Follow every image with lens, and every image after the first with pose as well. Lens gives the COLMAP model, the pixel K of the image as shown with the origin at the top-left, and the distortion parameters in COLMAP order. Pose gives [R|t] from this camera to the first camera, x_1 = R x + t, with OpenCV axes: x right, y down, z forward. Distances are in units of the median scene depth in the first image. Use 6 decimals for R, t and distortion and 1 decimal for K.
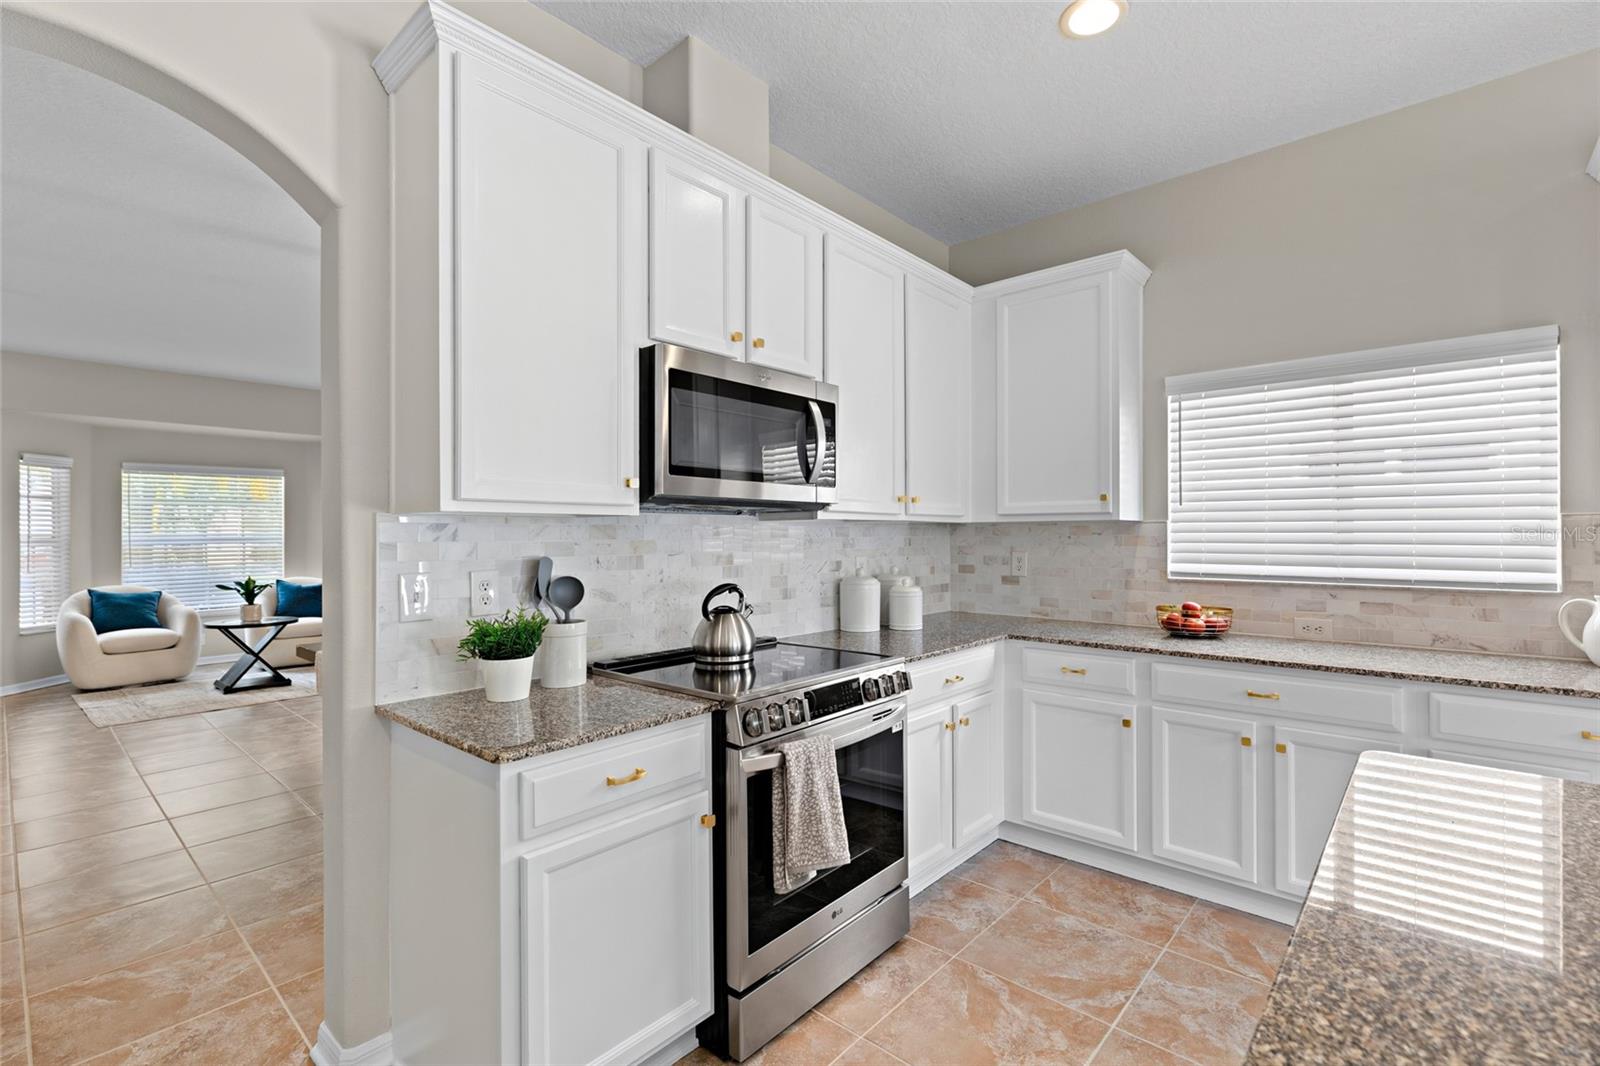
lens RADIAL K [[717.4, 0, 809.6], [0, 717.4, 532.7], [0, 0, 1]] dist [0.002424, 0.000226]
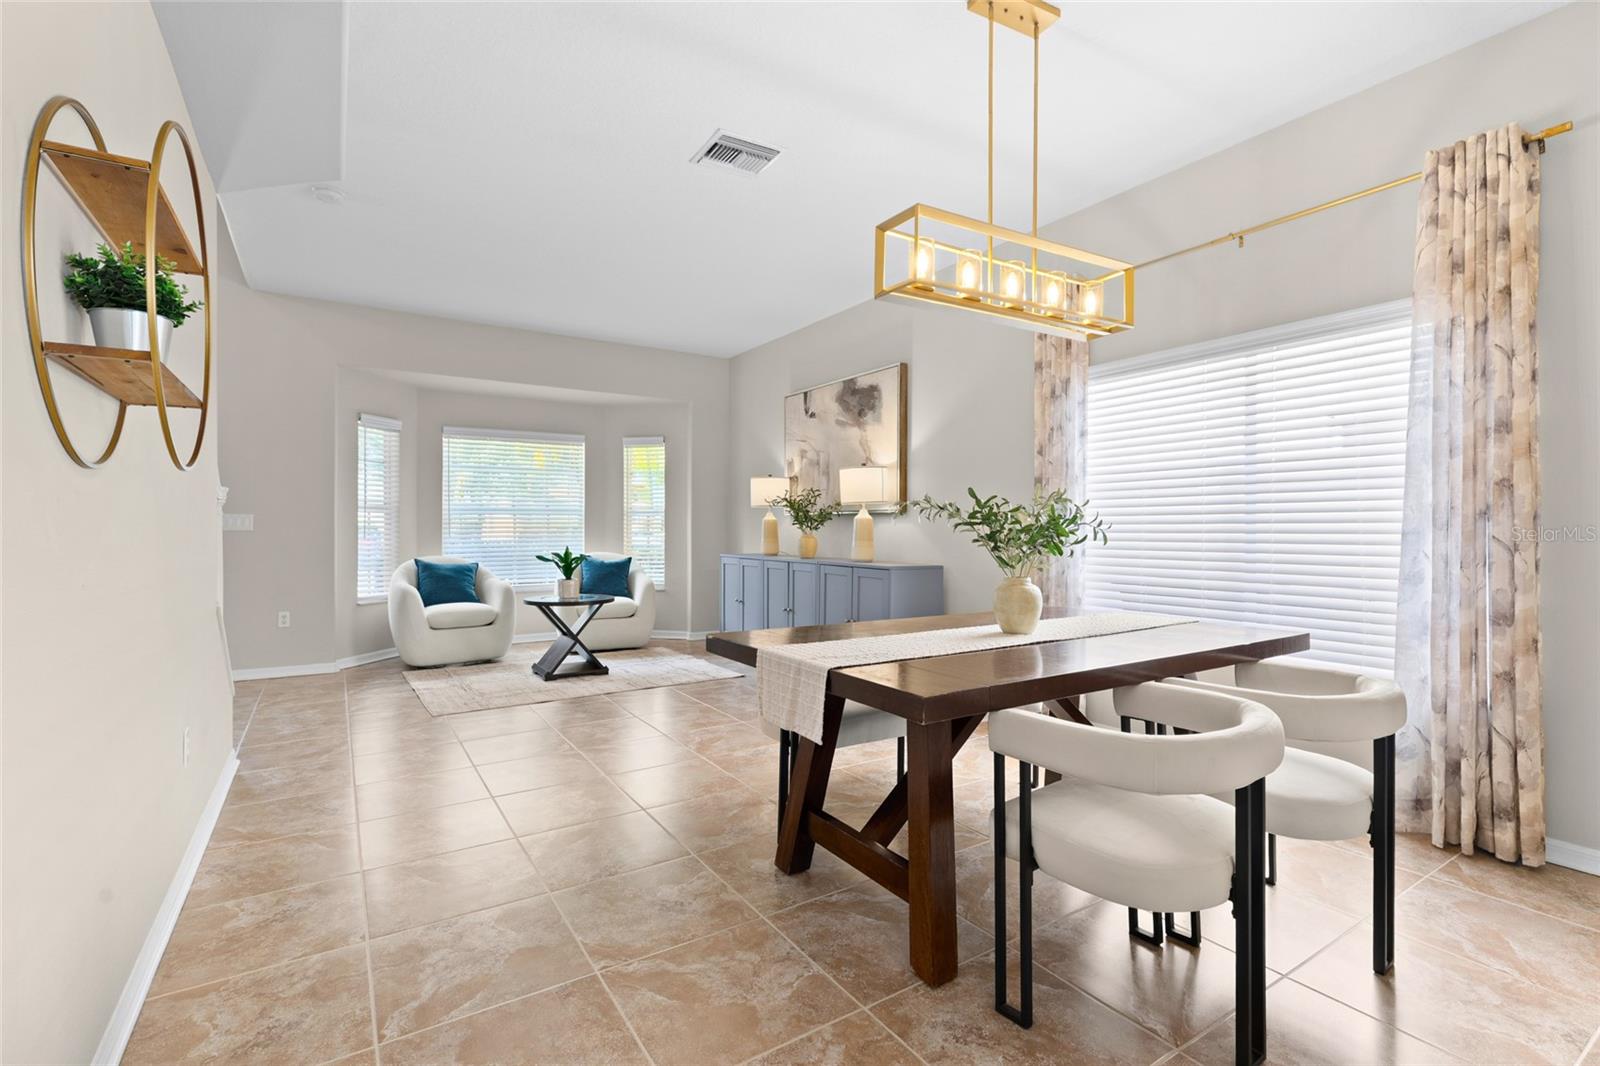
lens RADIAL K [[717.4, 0, 806.1], [0, 717.4, 528.5], [0, 0, 1]] dist [0.002424, 0.000226]
pose [[0.965008, 0.007135, -0.262124, -0.270717], [-0.006818, 0.999975, 0.002120, 0.034459], [0.262132, -0.000258, 0.965032, 0.234100]]
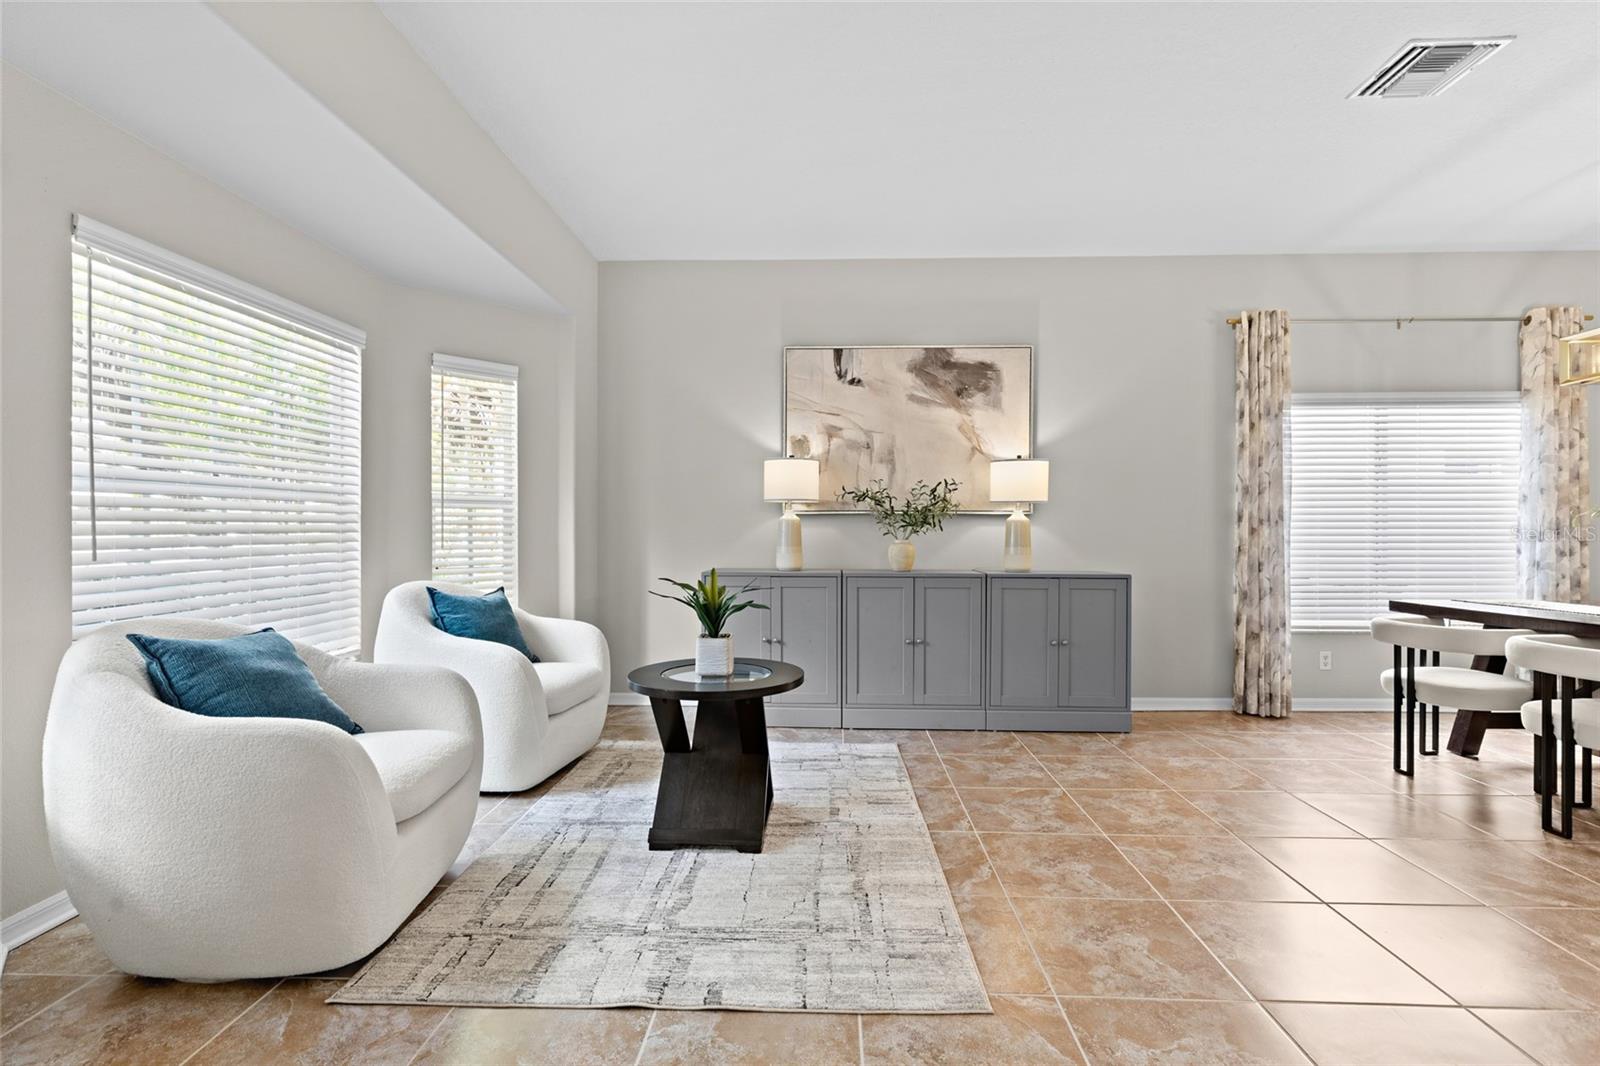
lens RADIAL K [[717.4, 0, 800.7], [0, 717.4, 535.3], [0, 0, 1]] dist [0.002424, 0.000226]
pose [[0.775332, 0.005077, 0.631534, -1.042001], [-0.007632, 0.999970, 0.001331, 0.039472], [-0.631508, -0.005852, 0.775347, 0.648622]]
